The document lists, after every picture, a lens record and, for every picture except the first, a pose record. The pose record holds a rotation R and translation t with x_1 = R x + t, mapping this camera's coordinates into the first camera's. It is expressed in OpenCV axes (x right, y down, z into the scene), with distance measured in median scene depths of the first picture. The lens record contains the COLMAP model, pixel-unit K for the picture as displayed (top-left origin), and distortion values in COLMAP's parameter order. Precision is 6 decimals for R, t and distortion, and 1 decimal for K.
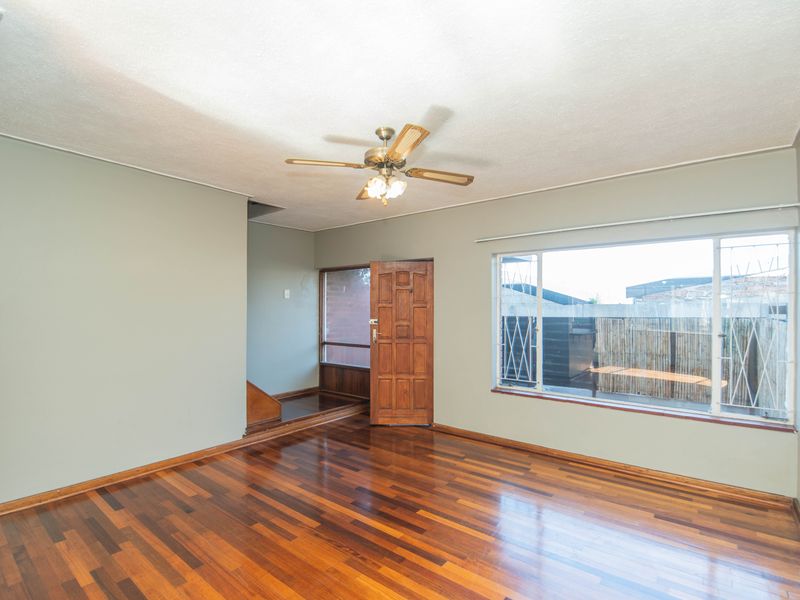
lens RADIAL K [[400.9, 0, 403.7], [0, 400.9, 307.5], [0, 0, 1]] dist [-0.002812, -0.011893]
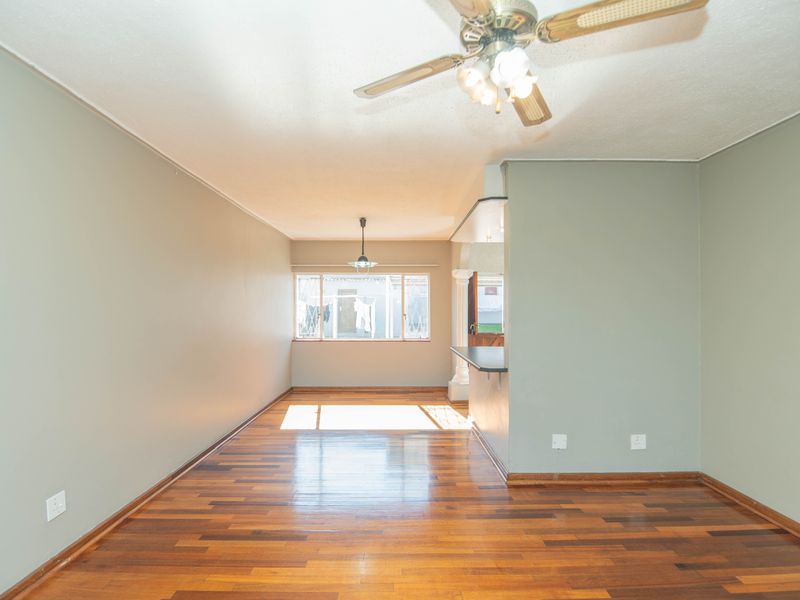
lens RADIAL K [[400.9, 0, 403.7], [0, 400.9, 307.5], [0, 0, 1]] dist [-0.002812, -0.011893]
pose [[-0.776911, -0.009335, -0.629541, 0.393039], [-0.001329, 0.999912, -0.013187, 0.020266], [0.629609, -0.009409, -0.776856, 1.337641]]
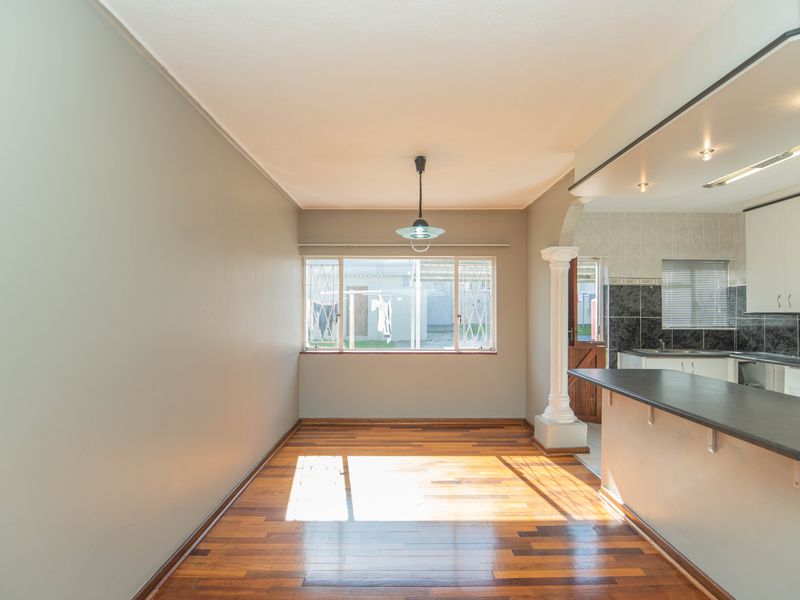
lens RADIAL K [[400.9, 0, 403.7], [0, 400.9, 307.5], [0, 0, 1]] dist [-0.002812, -0.011893]
pose [[-0.777573, -0.011292, -0.628691, 0.098418], [-0.003121, 0.999896, -0.014099, 0.022352], [0.628784, -0.009000, -0.777528, 0.578603]]
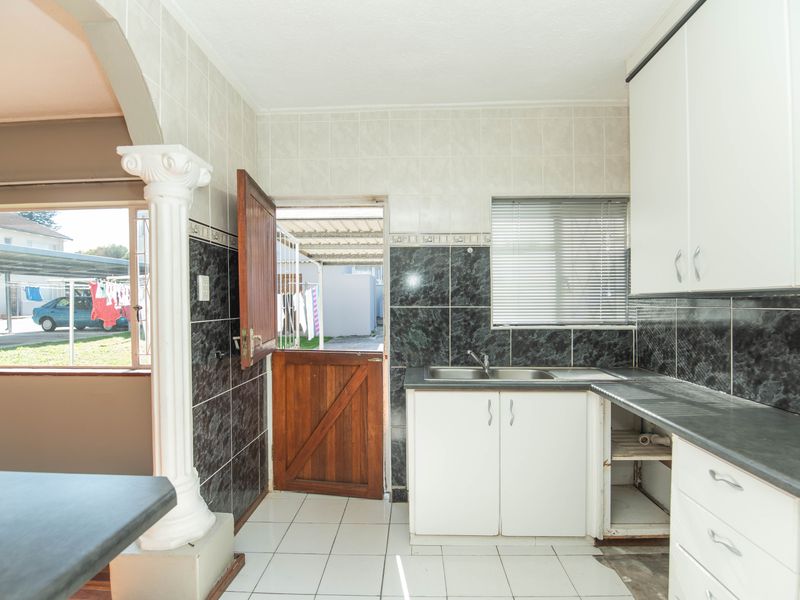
lens RADIAL K [[400.9, 0, 403.7], [0, 400.9, 307.5], [0, 0, 1]] dist [-0.002812, -0.011893]
pose [[-0.804622, 0.009818, -0.593706, -1.215636], [0.007119, 0.999951, 0.006887, 0.031857], [0.593744, 0.001315, -0.804653, 0.557983]]
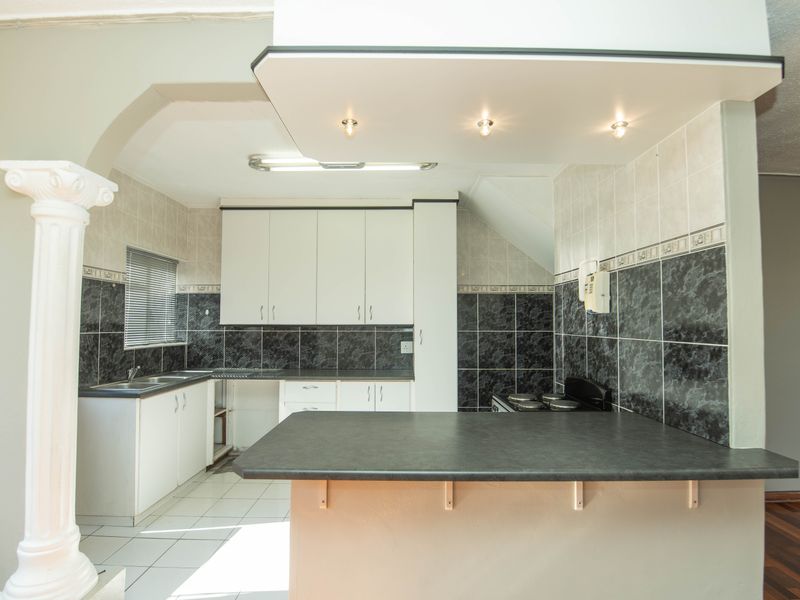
lens RADIAL K [[400.9, 0, 403.7], [0, 400.9, 307.5], [0, 0, 1]] dist [-0.002812, -0.011893]
pose [[0.611756, -0.029704, -0.790489, -0.487432], [-0.000424, 0.999282, -0.037878, 0.009263], [0.791047, 0.023508, 0.611304, -0.168807]]
